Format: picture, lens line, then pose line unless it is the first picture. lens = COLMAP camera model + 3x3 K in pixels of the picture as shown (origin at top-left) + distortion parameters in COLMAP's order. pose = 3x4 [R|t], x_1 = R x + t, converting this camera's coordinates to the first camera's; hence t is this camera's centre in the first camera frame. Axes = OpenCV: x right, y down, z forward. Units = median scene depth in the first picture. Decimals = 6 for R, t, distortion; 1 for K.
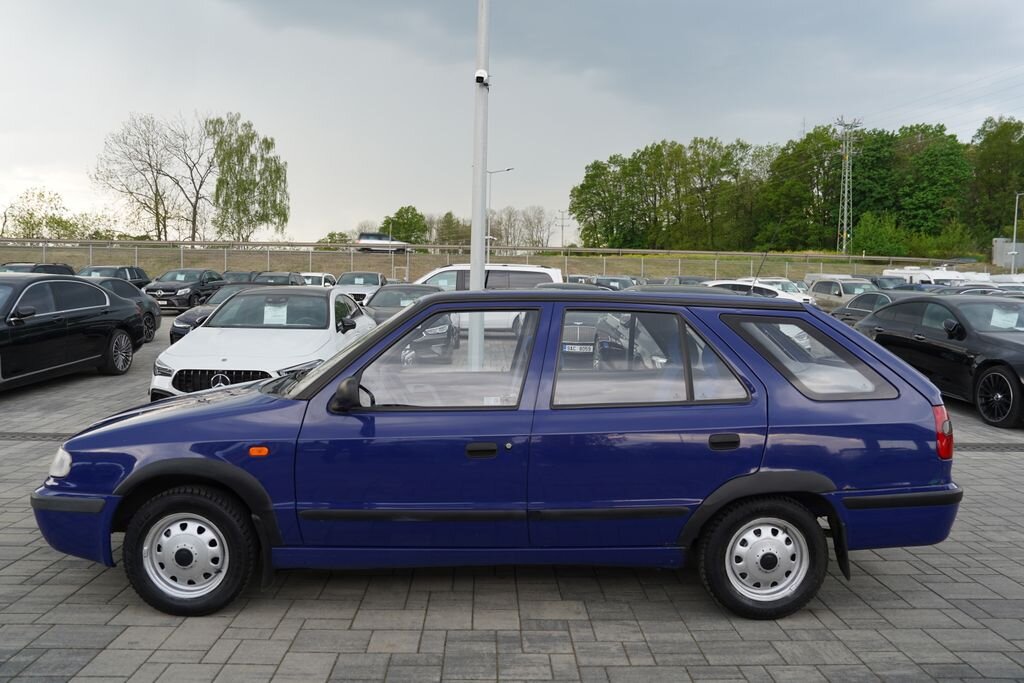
lens RADIAL K [[726.7, 0, 512.0], [0, 726.7, 341.5], [0, 0, 1]] dist [-0.047740, 0.007749]
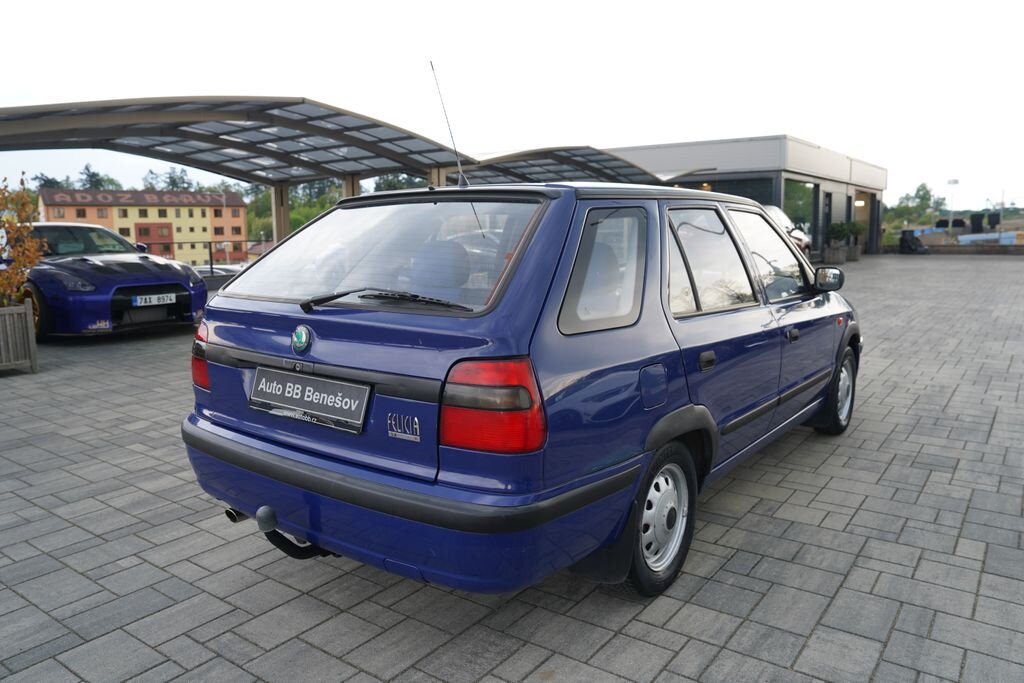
lens RADIAL K [[726.7, 0, 512.0], [0, 726.7, 341.5], [0, 0, 1]] dist [-0.047740, 0.007749]
pose [[-0.606839, 0.098063, -0.788752, 0.091067], [-0.064186, 0.983073, 0.171606, -0.005358], [0.792229, 0.154764, -0.590272, 0.154037]]
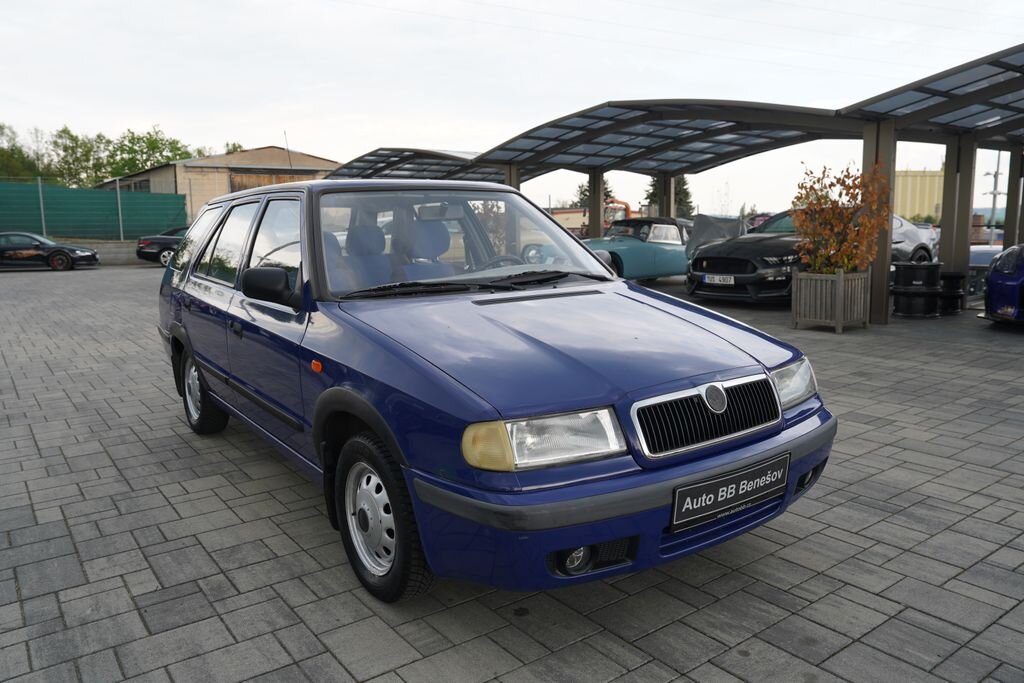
lens RADIAL K [[773.6, 0, 512.0], [0, 773.6, 341.5], [0, 0, 1]] dist [-0.011185, -0.045130]
pose [[-0.573806, -0.140214, 0.806899, -0.104587], [0.055204, 0.976373, 0.208920, -0.008874], [-0.817128, 0.164424, -0.552509, 0.153189]]
